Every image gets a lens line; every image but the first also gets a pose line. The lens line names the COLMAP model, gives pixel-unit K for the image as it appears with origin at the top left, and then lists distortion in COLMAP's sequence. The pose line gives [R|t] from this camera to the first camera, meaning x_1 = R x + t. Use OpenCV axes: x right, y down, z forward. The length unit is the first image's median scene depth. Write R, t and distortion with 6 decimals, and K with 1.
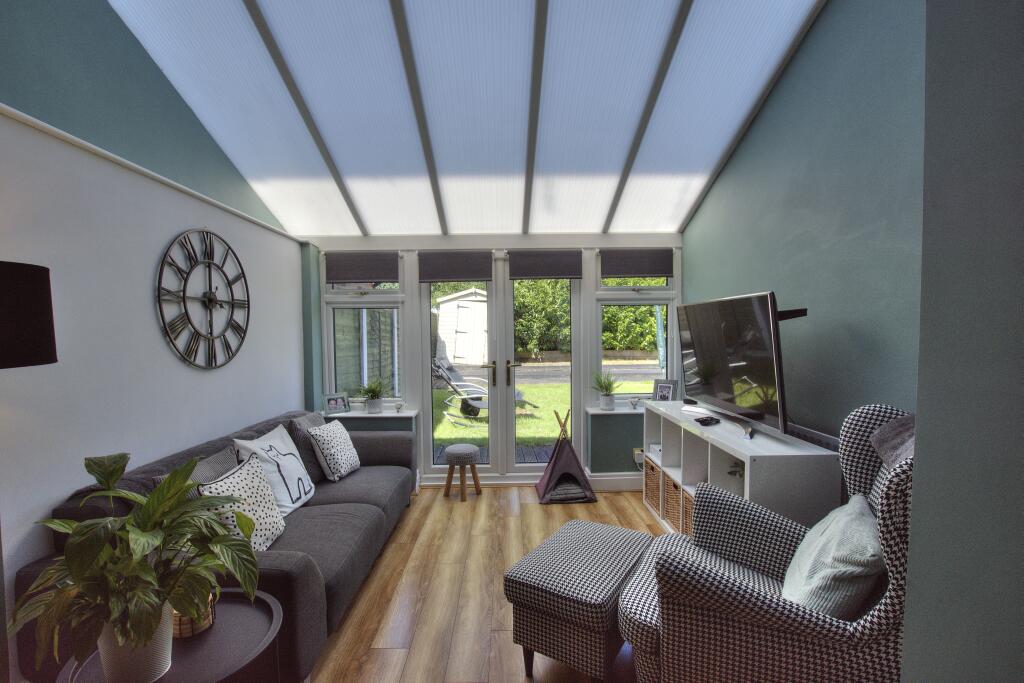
lens RADIAL K [[445.4, 0, 507.4], [0, 445.4, 348.1], [0, 0, 1]] dist [-0.001602, -0.000045]
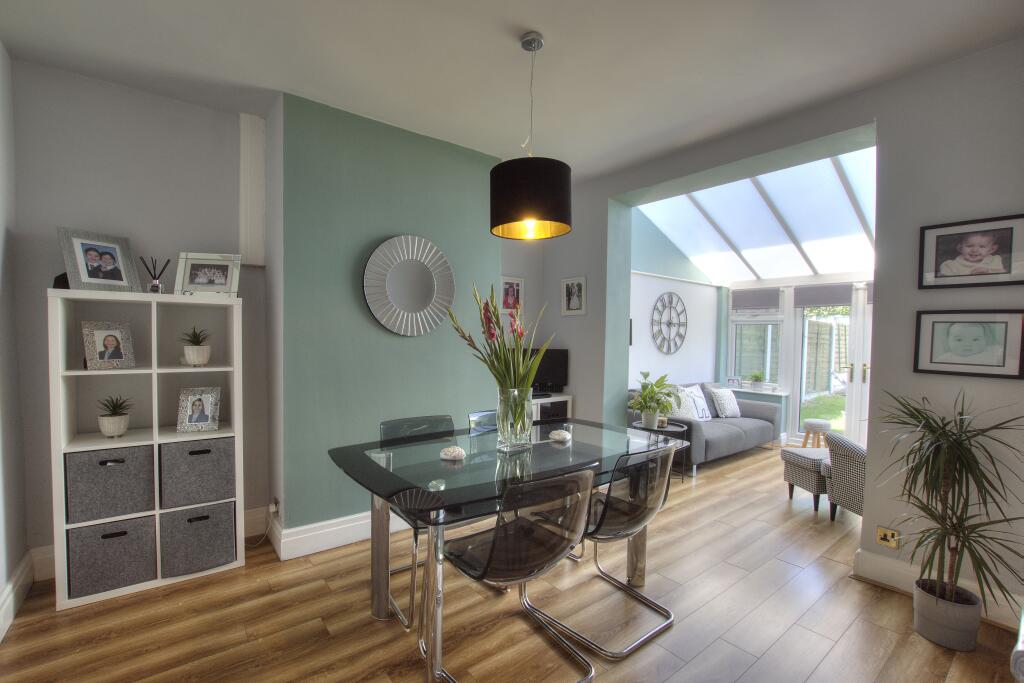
lens RADIAL K [[445.4, 0, 507.4], [0, 445.4, 348.1], [0, 0, 1]] dist [-0.001602, -0.000045]
pose [[0.603597, 0.043324, -0.796112, 0.569843], [-0.054007, 0.998451, 0.013388, 0.028126], [0.795458, 0.034915, 0.605002, -0.911361]]
